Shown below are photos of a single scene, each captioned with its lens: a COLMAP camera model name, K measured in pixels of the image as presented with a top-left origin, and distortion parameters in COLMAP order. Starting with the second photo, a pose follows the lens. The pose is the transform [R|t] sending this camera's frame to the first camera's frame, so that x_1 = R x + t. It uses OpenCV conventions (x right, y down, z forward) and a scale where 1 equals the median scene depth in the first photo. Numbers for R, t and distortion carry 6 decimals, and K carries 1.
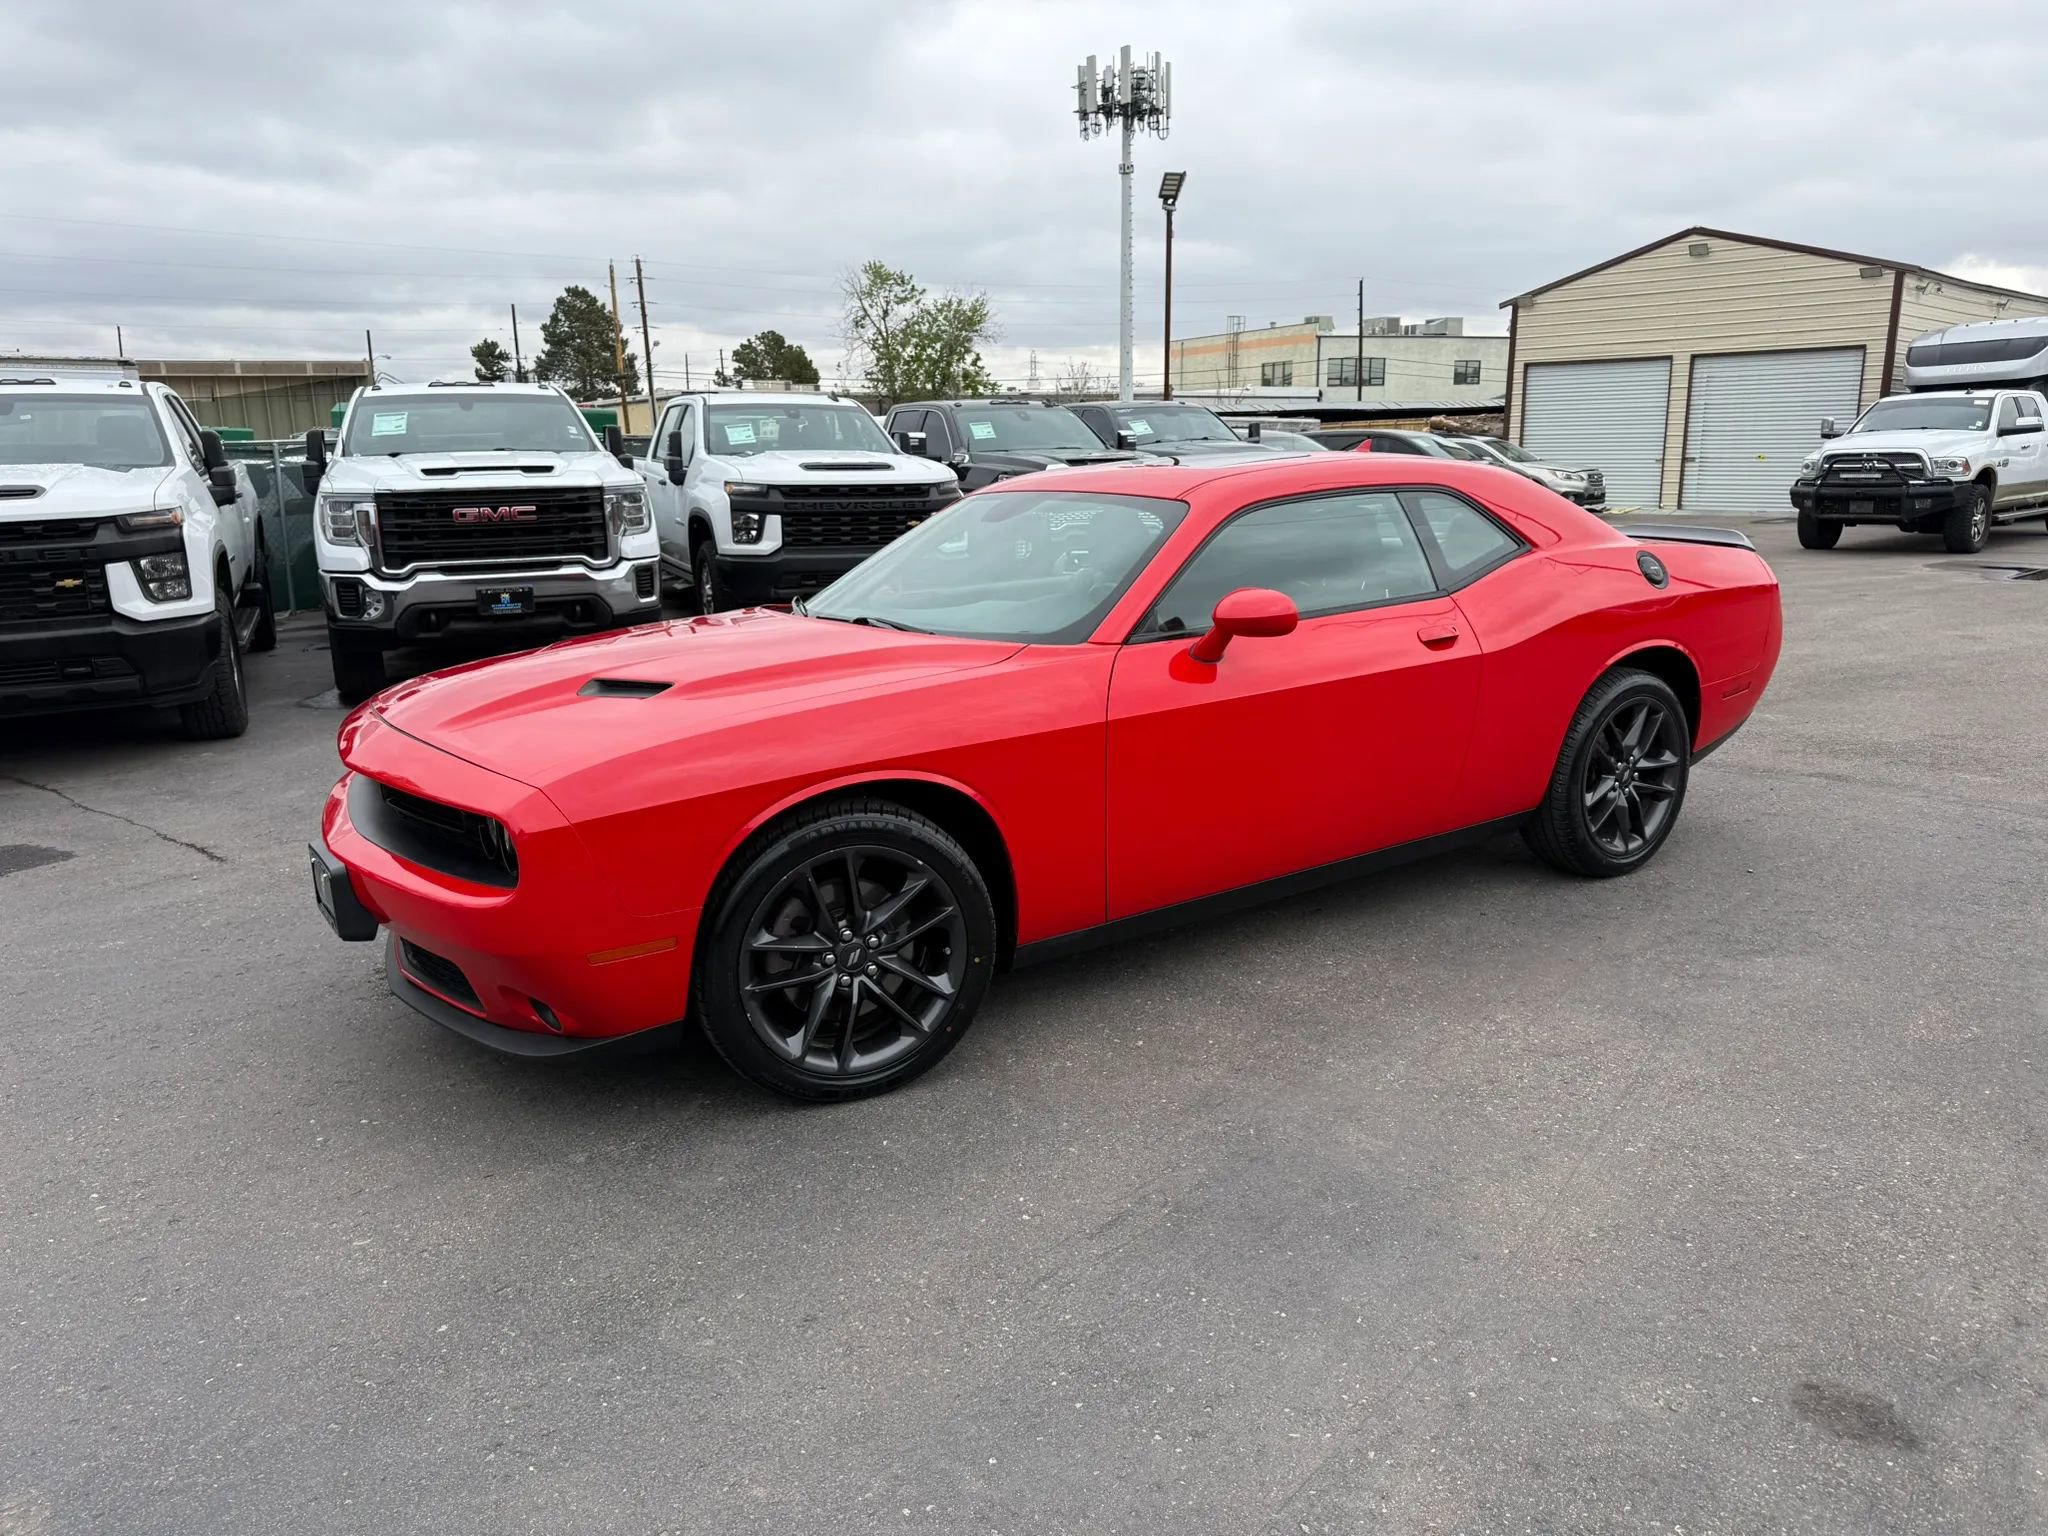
lens RADIAL K [[1440.4, 0, 1027.0], [0, 1440.4, 737.0], [0, 0, 1]] dist [0.035576, -0.040239]
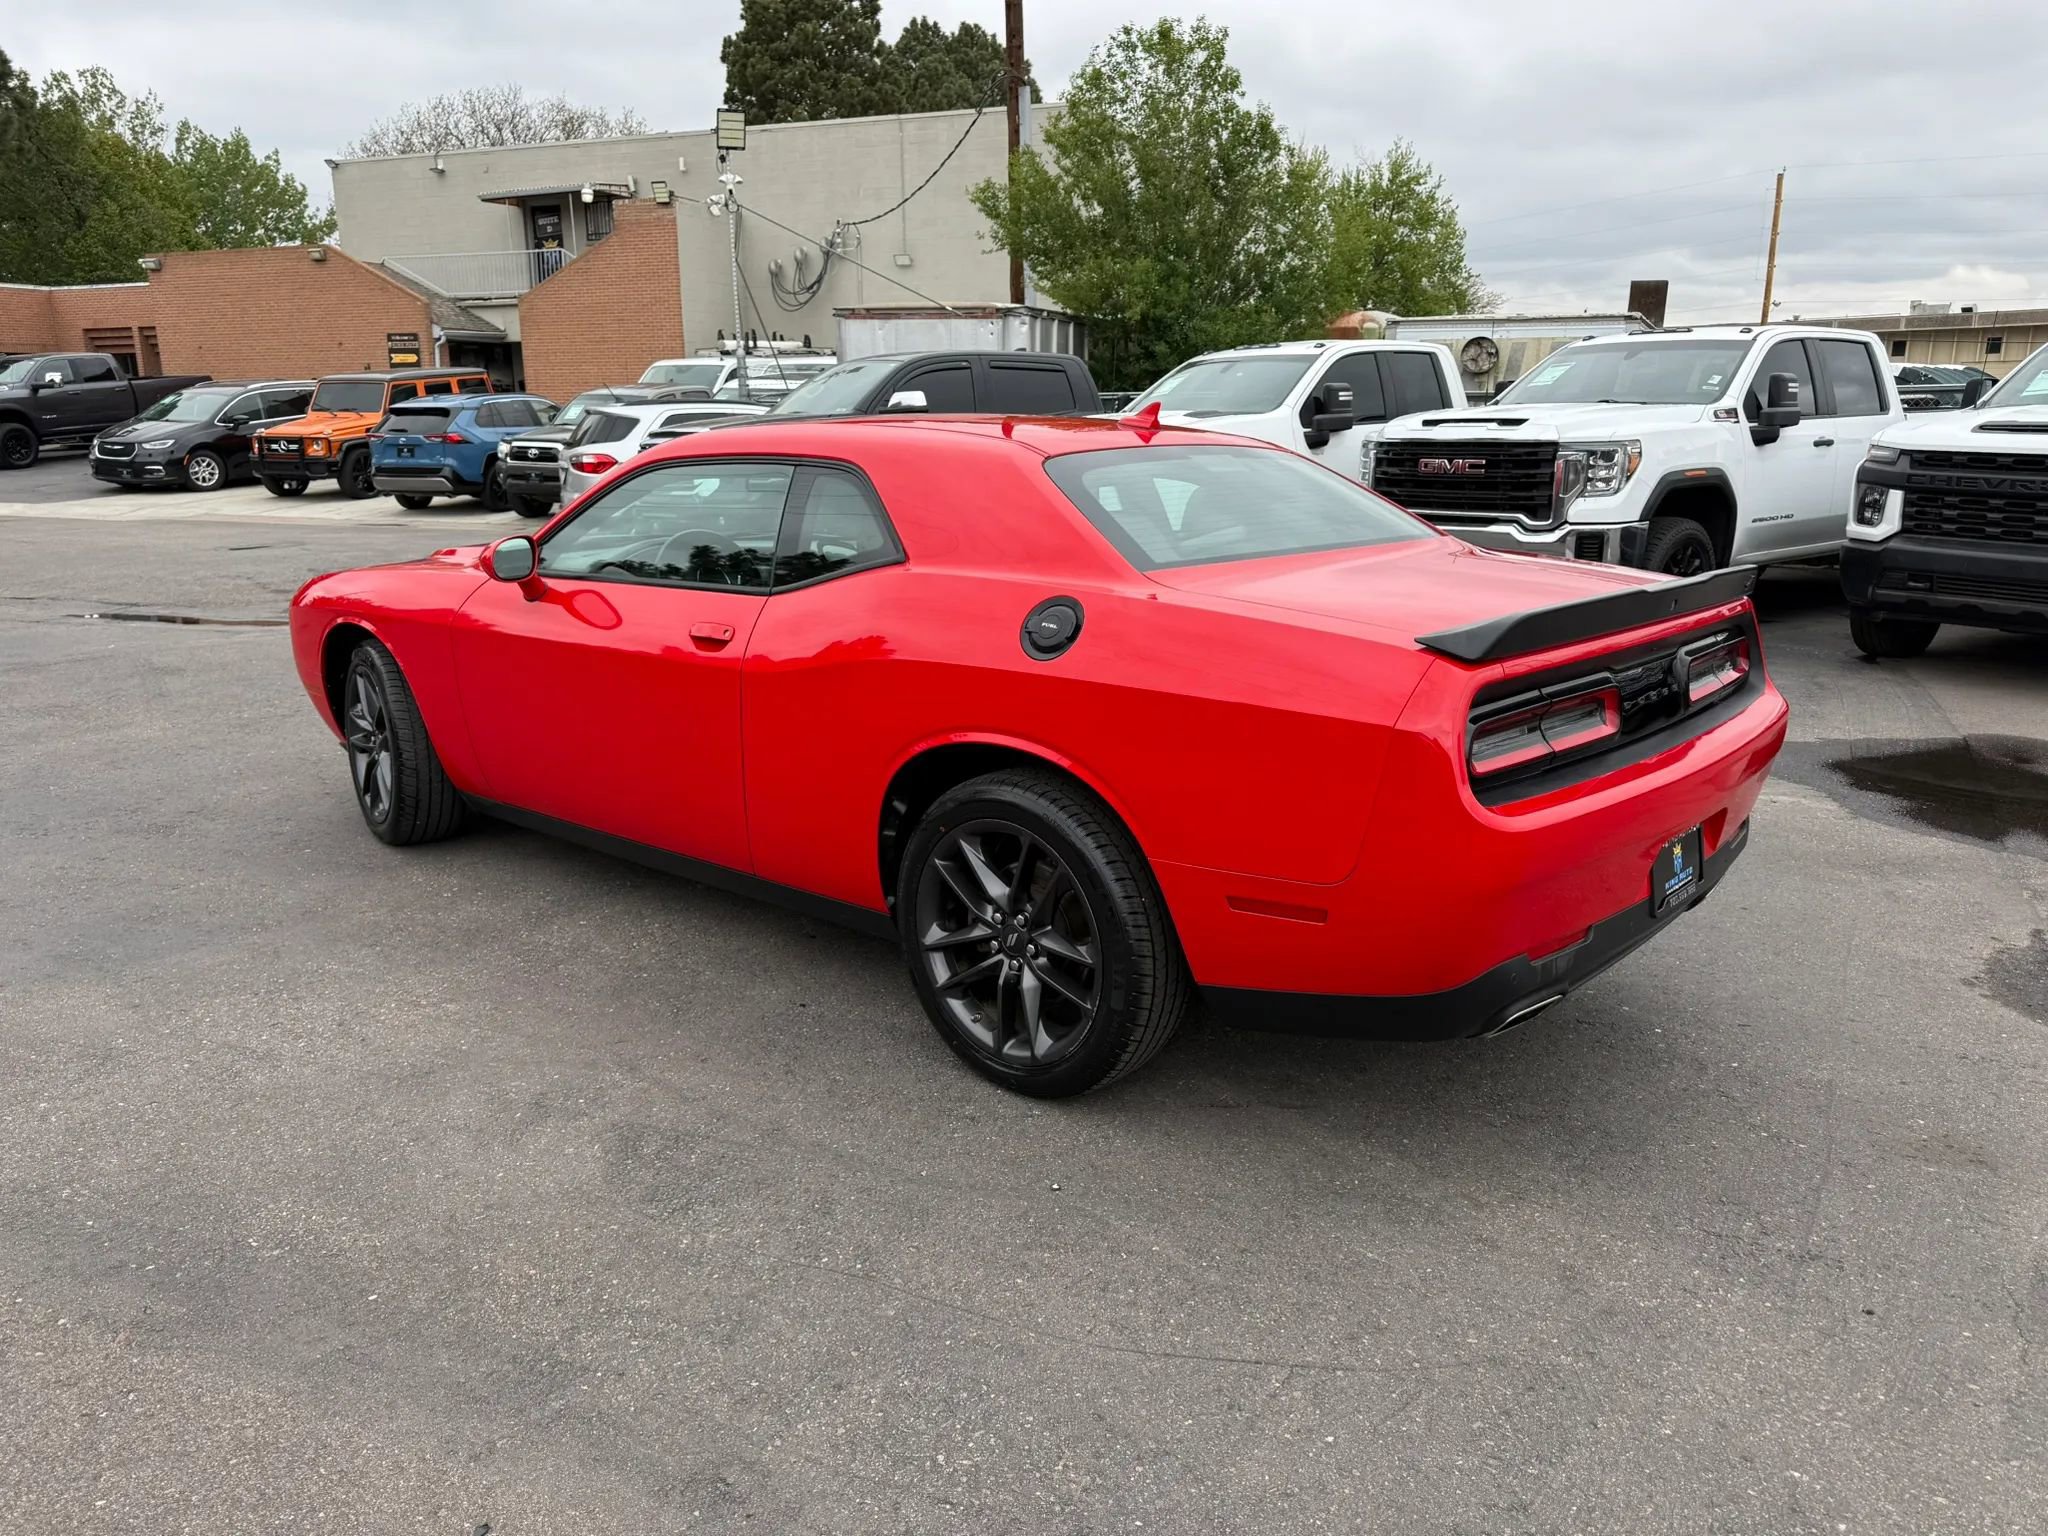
lens RADIAL K [[1440.4, 0, 1030.4], [0, 1440.4, 782.4], [0, 0, 1]] dist [0.035576, -0.040239]
pose [[0.250069, 0.256626, -0.933600, 0.163871], [-0.195100, 0.957813, 0.211023, -0.028979], [0.948368, 0.129375, 0.289587, 0.136067]]
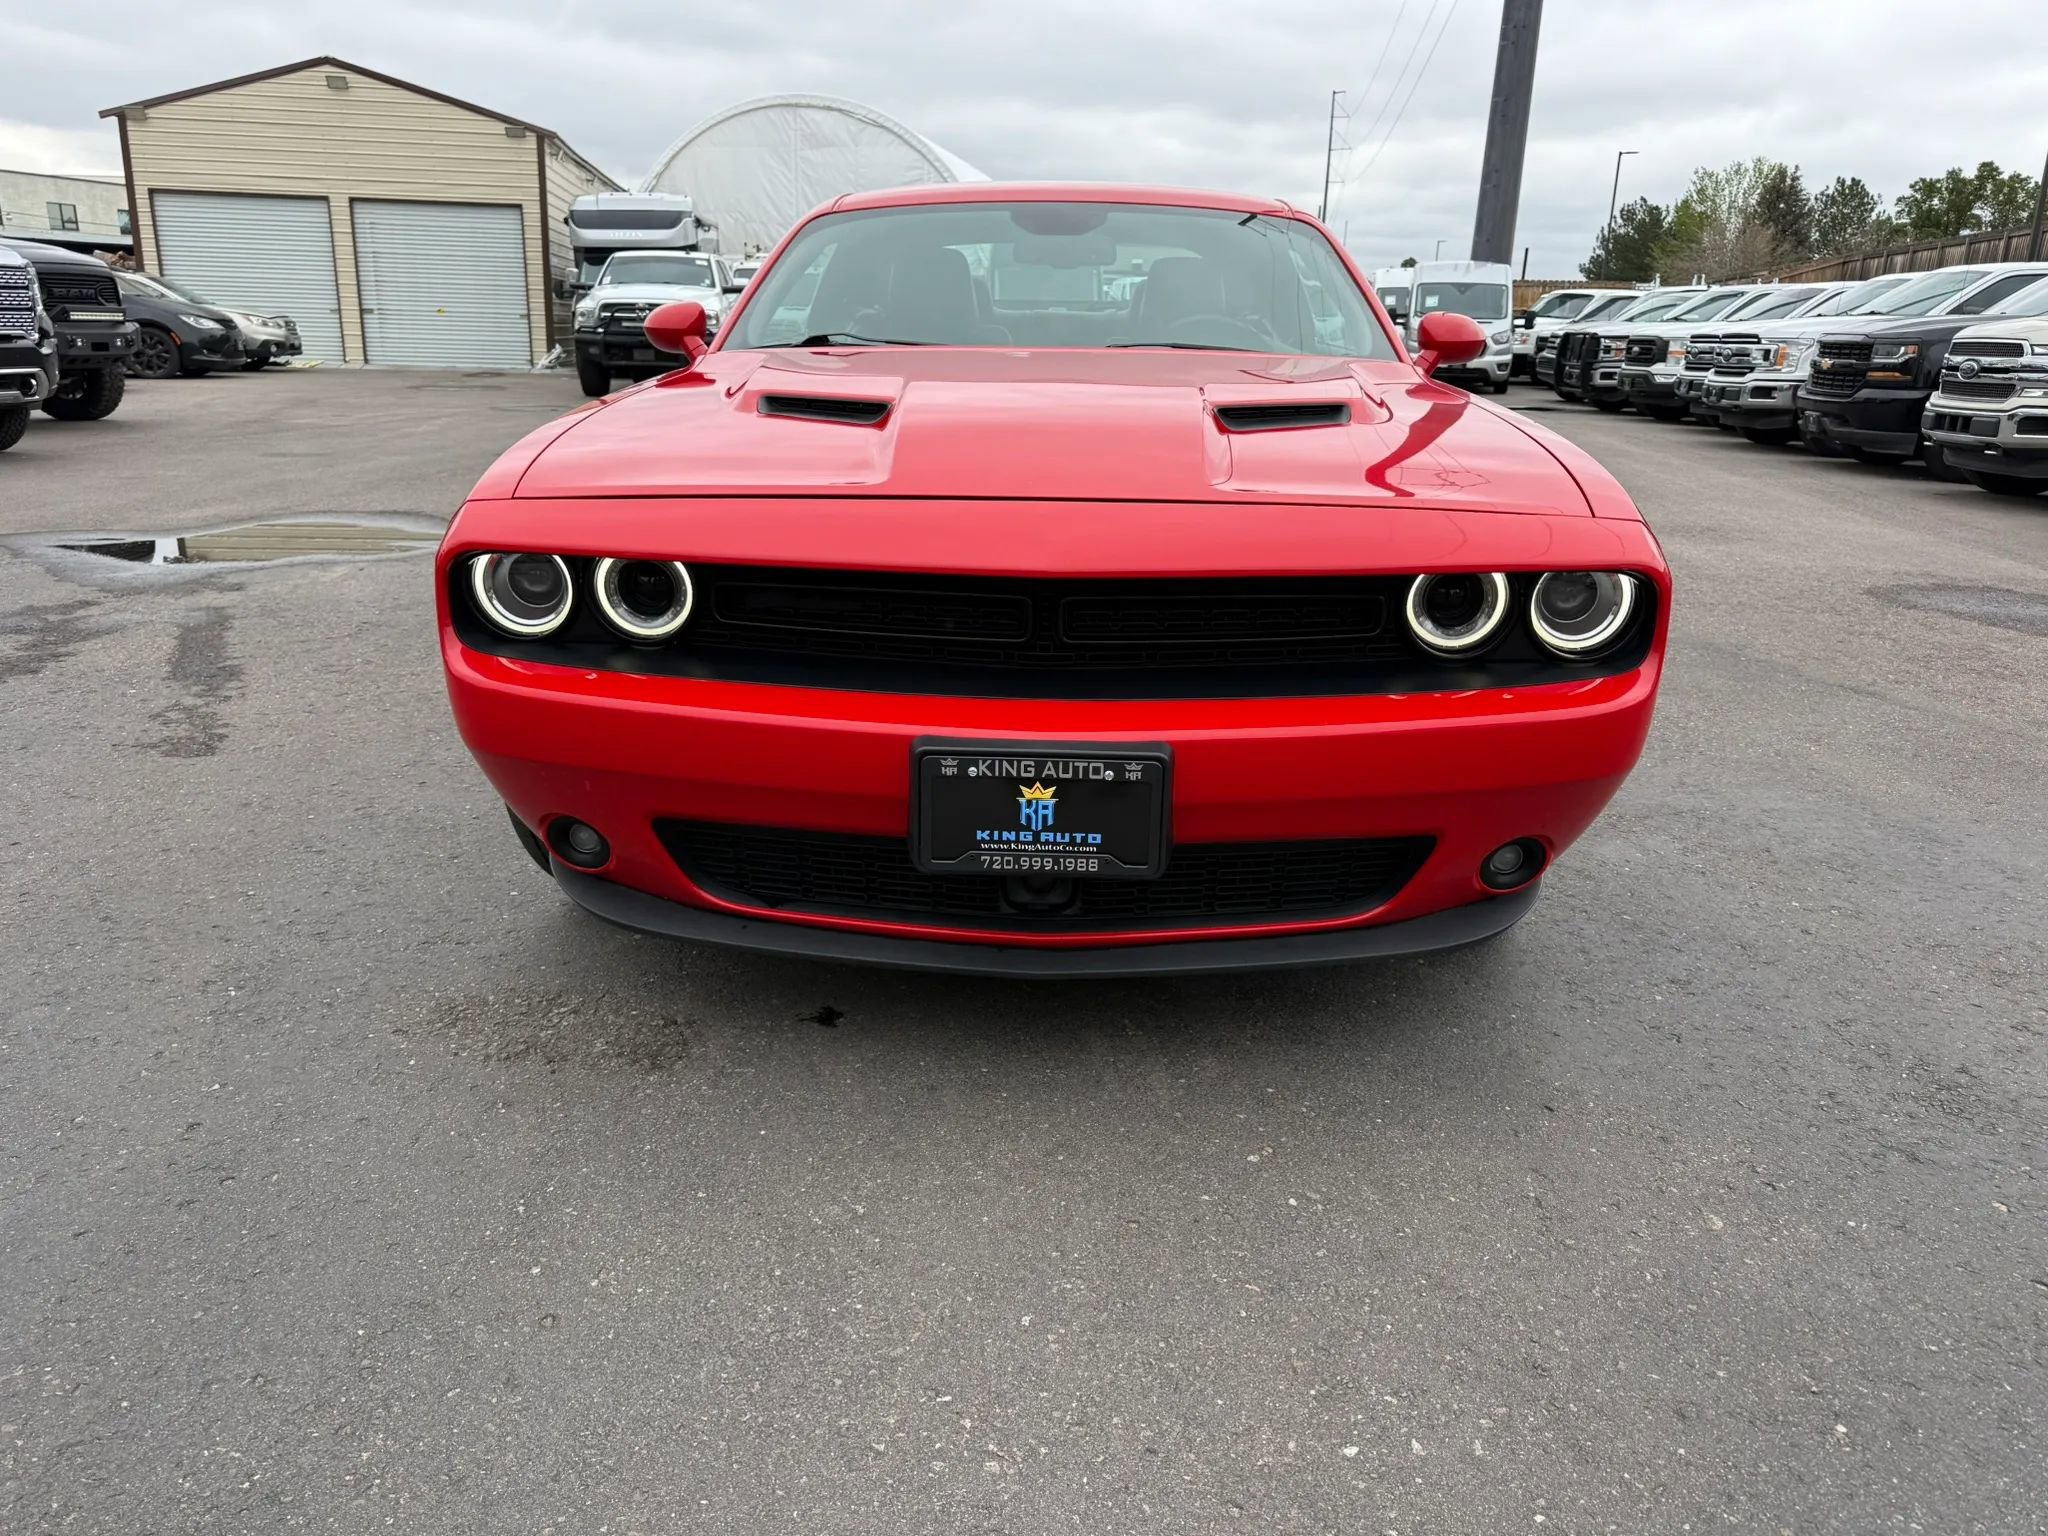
lens RADIAL K [[1440.4, 0, 1009.5], [0, 1440.4, 759.4], [0, 0, 1]] dist [0.035576, -0.040239]
pose [[0.590366, -0.200172, 0.781921, -0.107459], [0.122628, 0.979758, 0.158232, 0.000235], [-0.797766, 0.002471, 0.602962, 0.082777]]
